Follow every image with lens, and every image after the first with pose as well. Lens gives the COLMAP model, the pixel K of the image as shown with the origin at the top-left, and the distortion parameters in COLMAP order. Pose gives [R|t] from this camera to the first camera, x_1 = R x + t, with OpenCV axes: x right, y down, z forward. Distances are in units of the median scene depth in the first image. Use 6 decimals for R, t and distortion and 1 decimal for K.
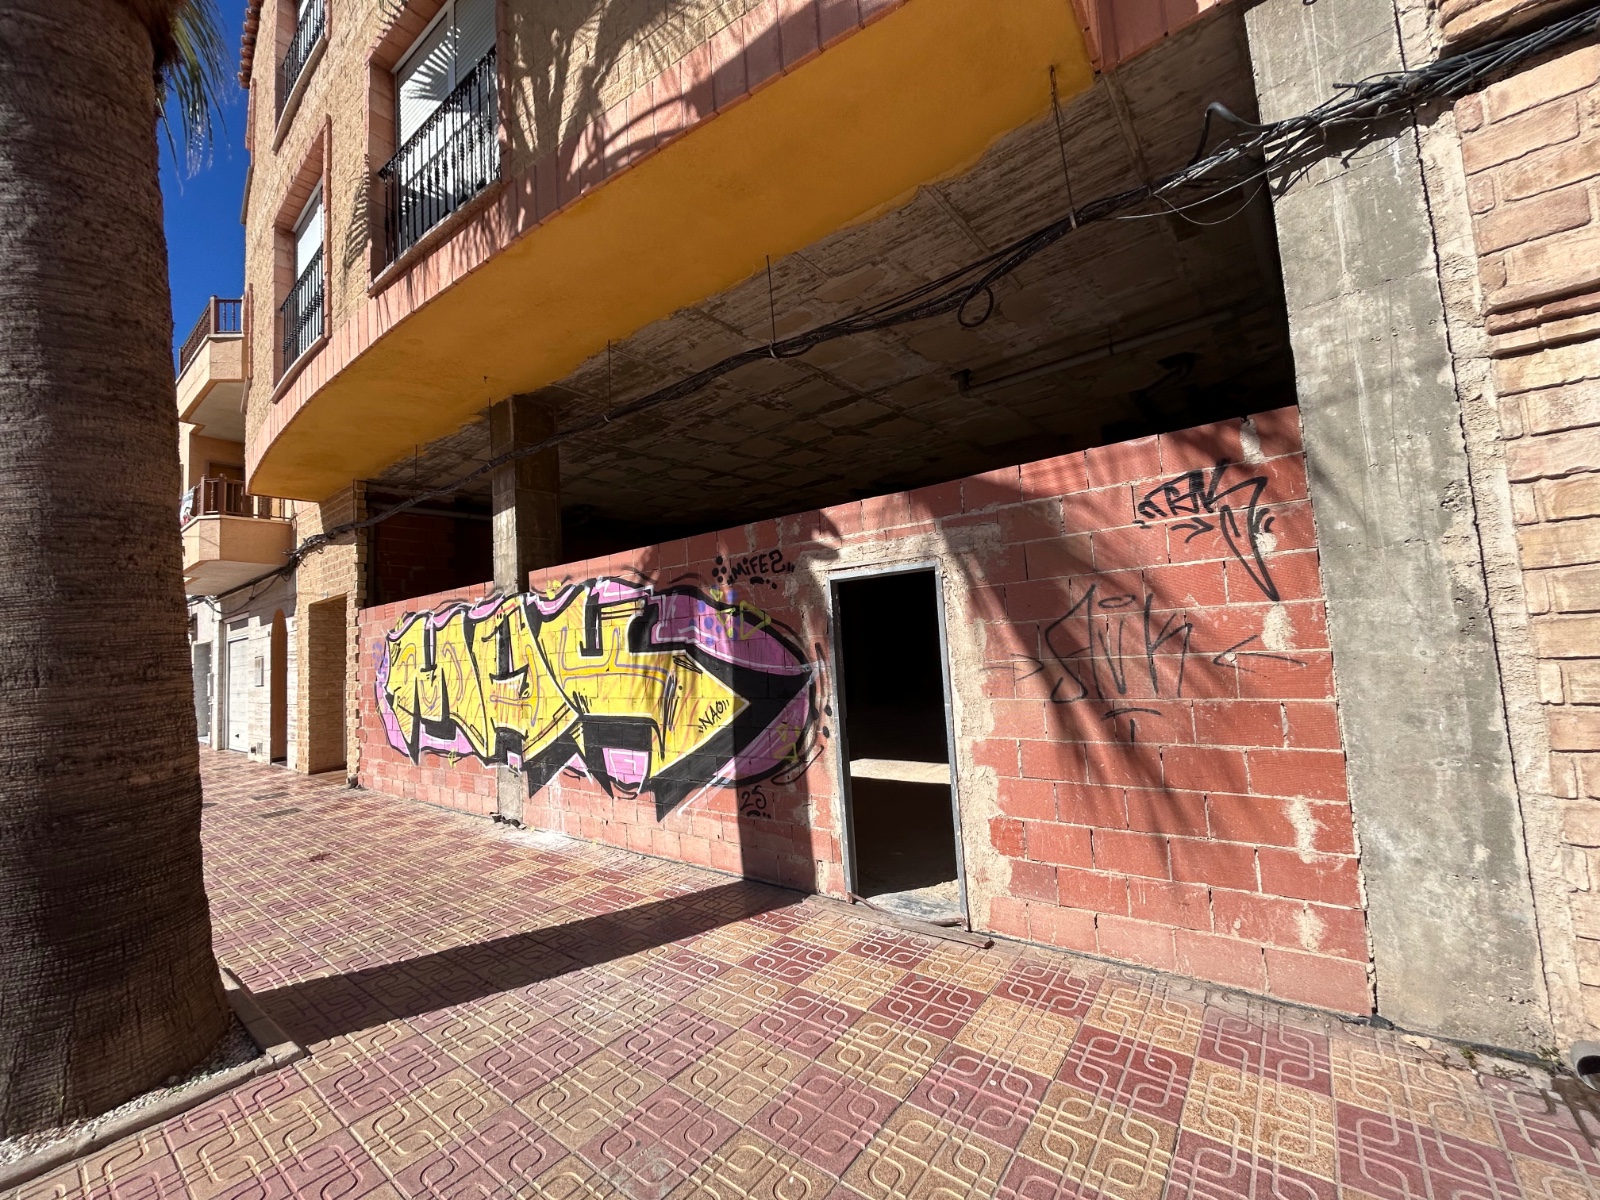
lens RADIAL K [[643.0, 0, 799.2], [0, 643.0, 596.8], [0, 0, 1]] dist [-0.001545, 0.000504]
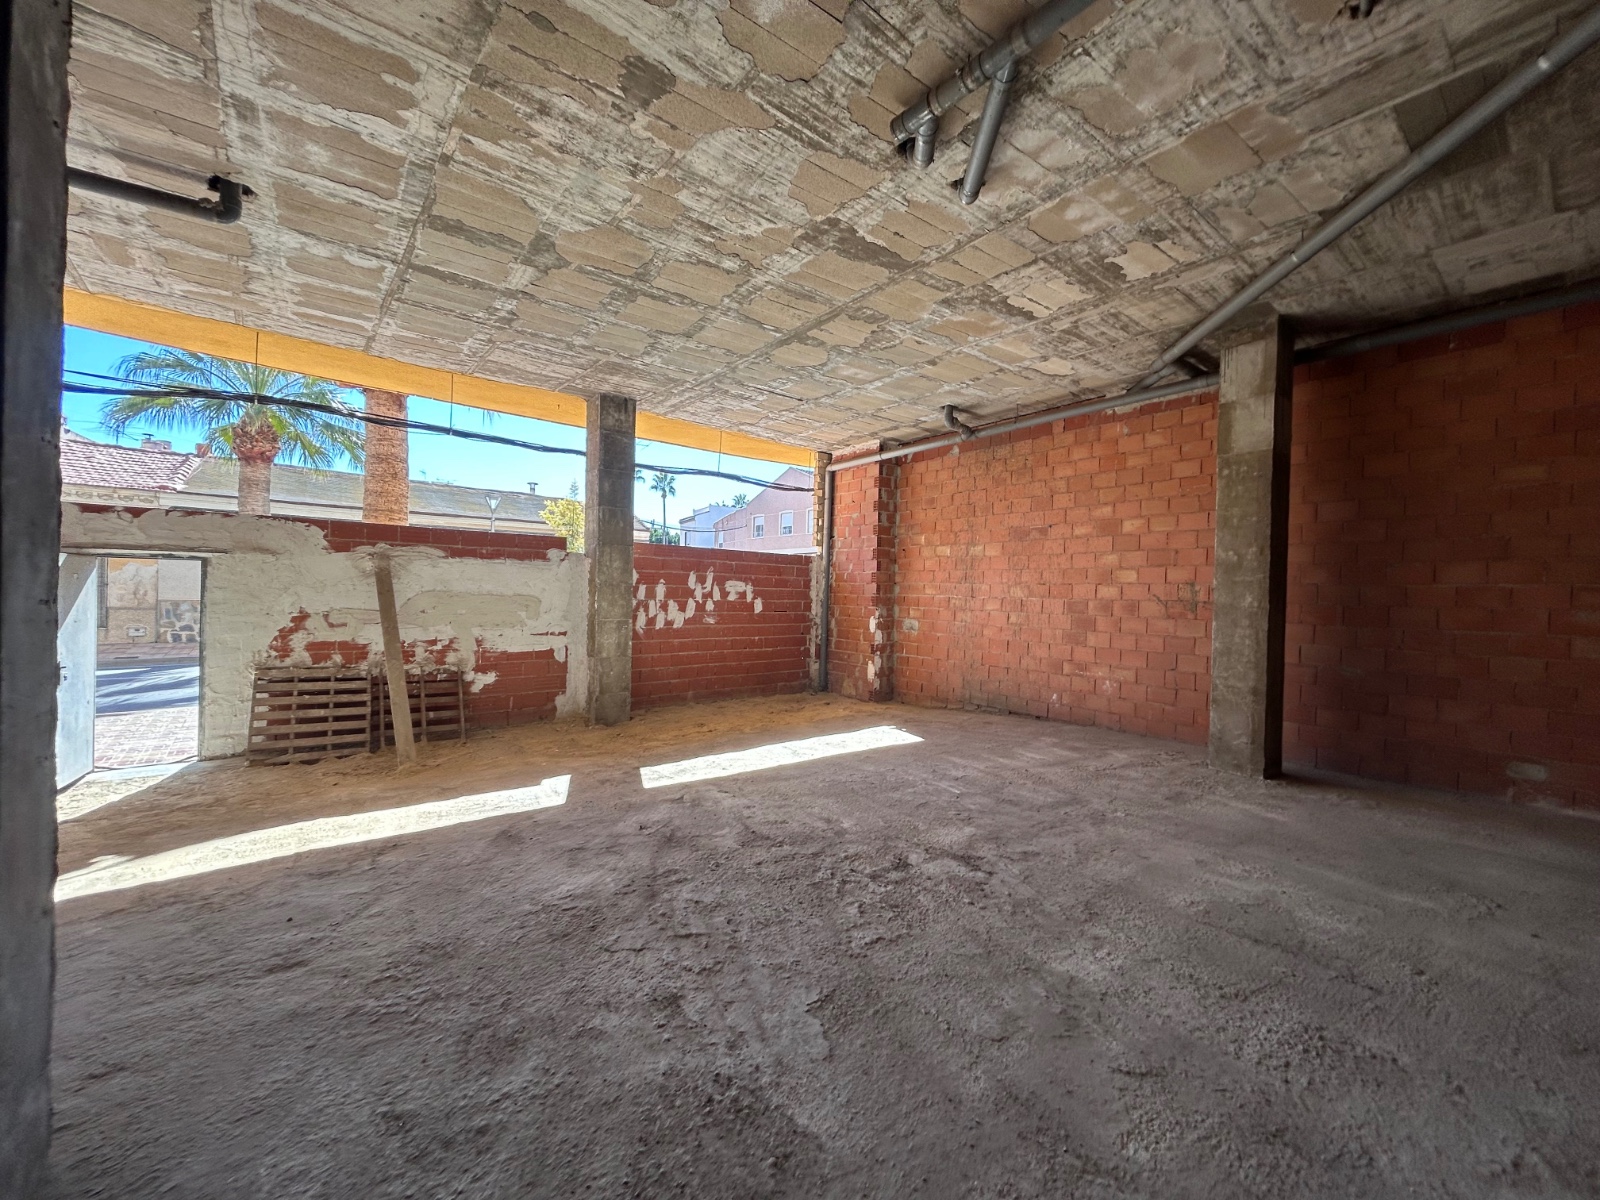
lens RADIAL K [[645.1, 0, 799.9], [0, 645.1, 596.8], [0, 0, 1]] dist [0.000034, 0.000092]
pose [[-0.220324, 0.062174, -0.973443, 1.428654], [0.064489, 0.996712, 0.049065, 0.096569], [0.973293, -0.051966, -0.223609, 3.095341]]
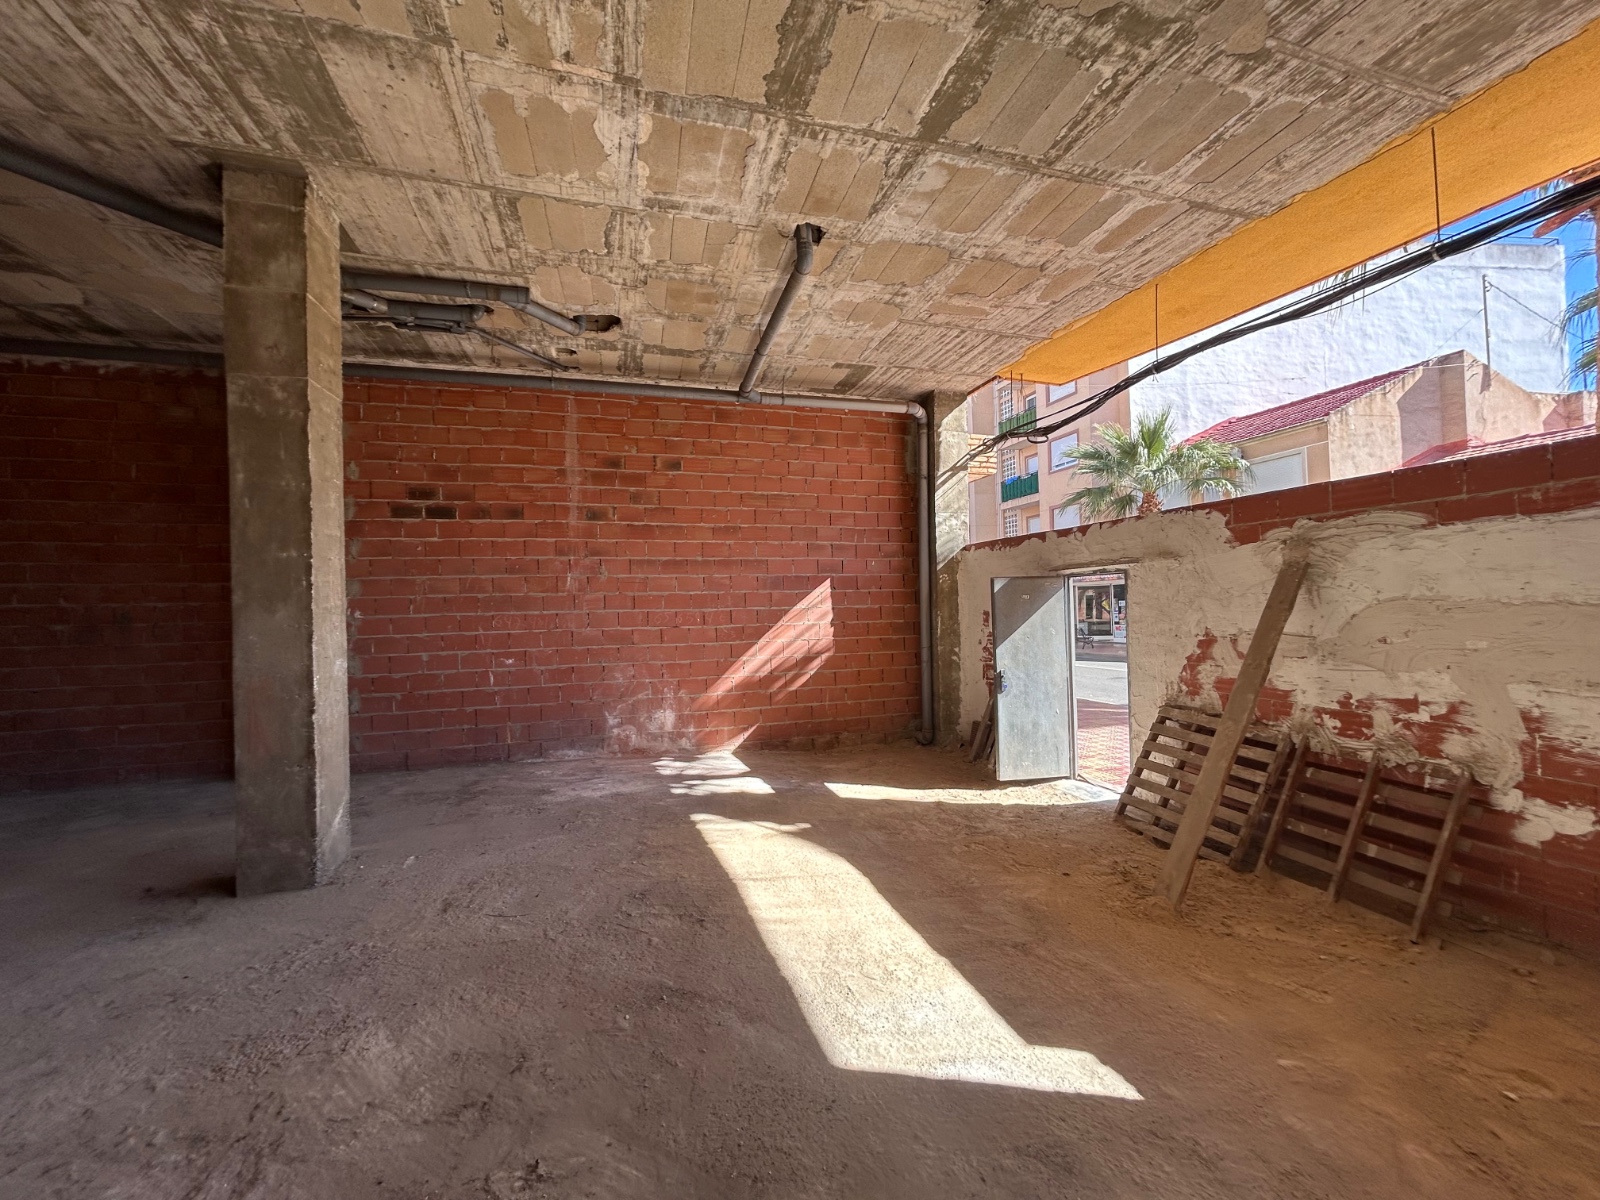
lens RADIAL K [[643.0, 0, 799.2], [0, 643.0, 596.8], [0, 0, 1]] dist [-0.001545, 0.000504]
pose [[-0.817394, 0.090090, 0.568991, -0.142353], [0.032734, 0.993364, -0.110258, 0.180908], [-0.575148, -0.071499, -0.814919, 2.843230]]
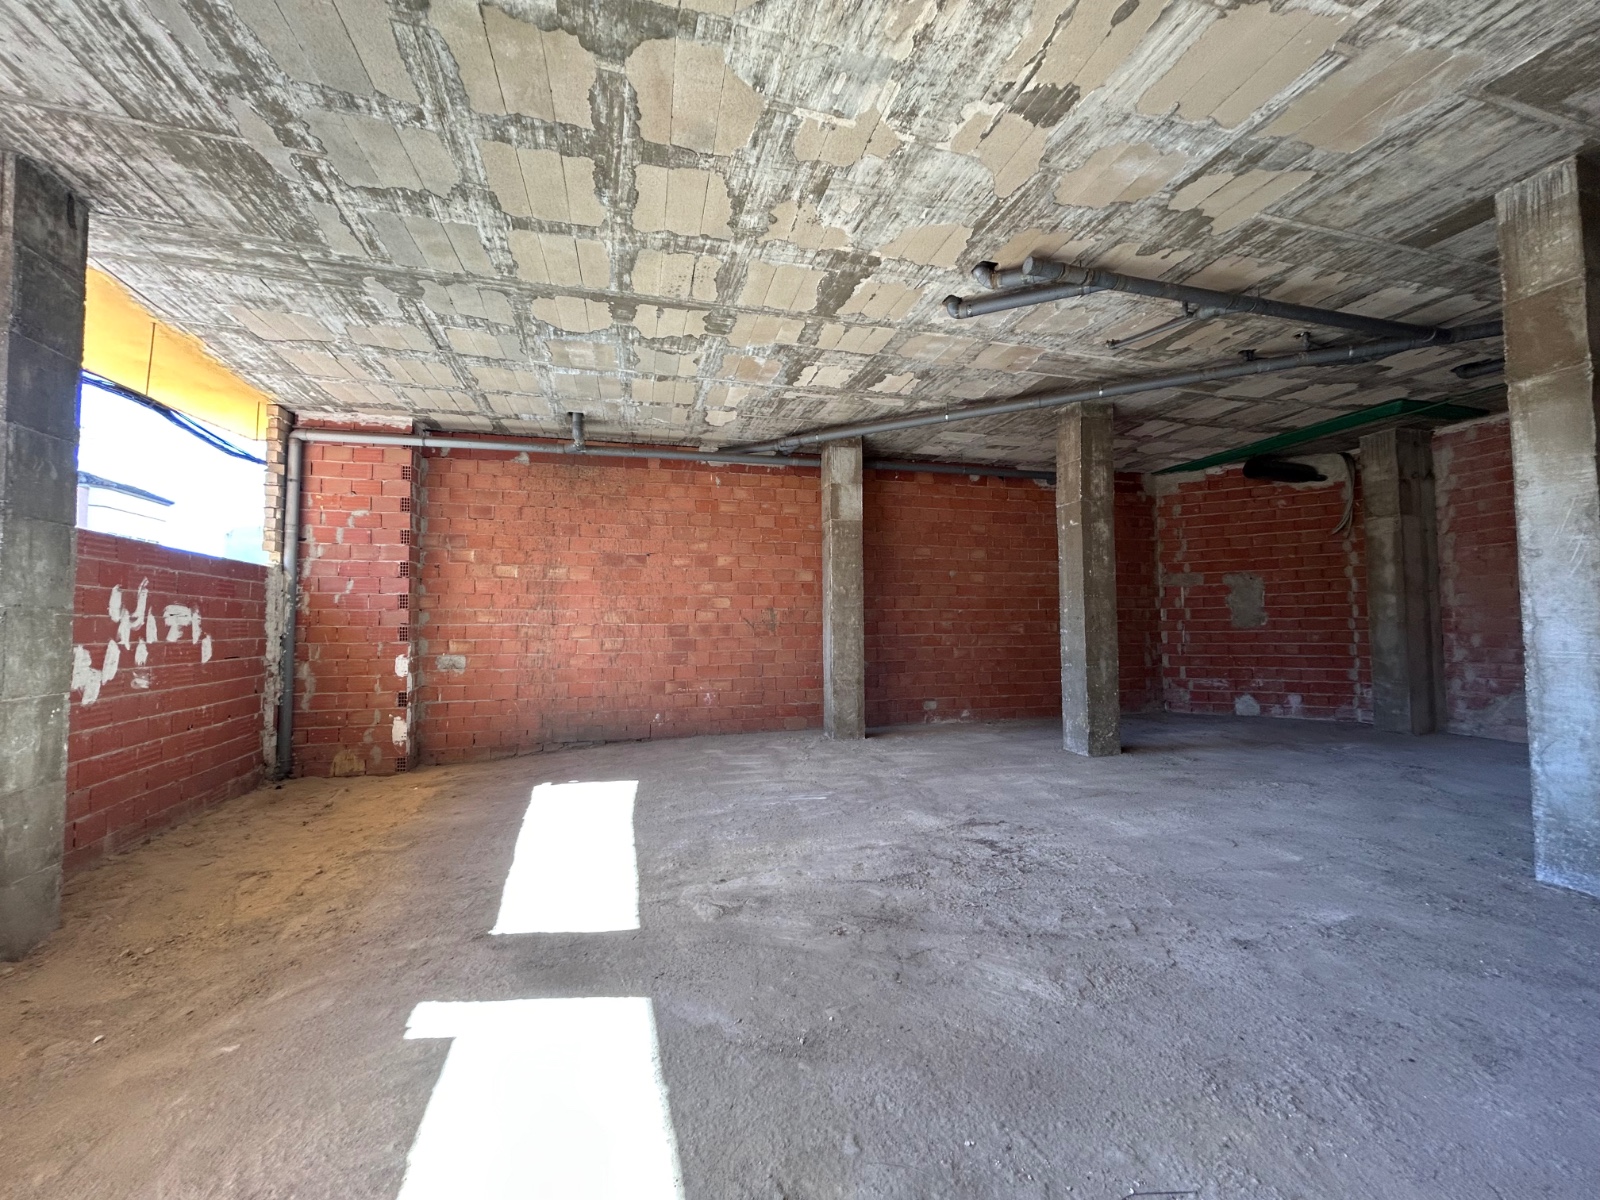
lens RADIAL K [[643.0, 0, 799.2], [0, 643.0, 596.8], [0, 0, 1]] dist [-0.001545, 0.000504]
pose [[0.820227, 0.029096, -0.571297, 0.808225], [0.000736, 0.998651, 0.051917, 0.047804], [0.572037, -0.043004, 0.819100, 1.771429]]
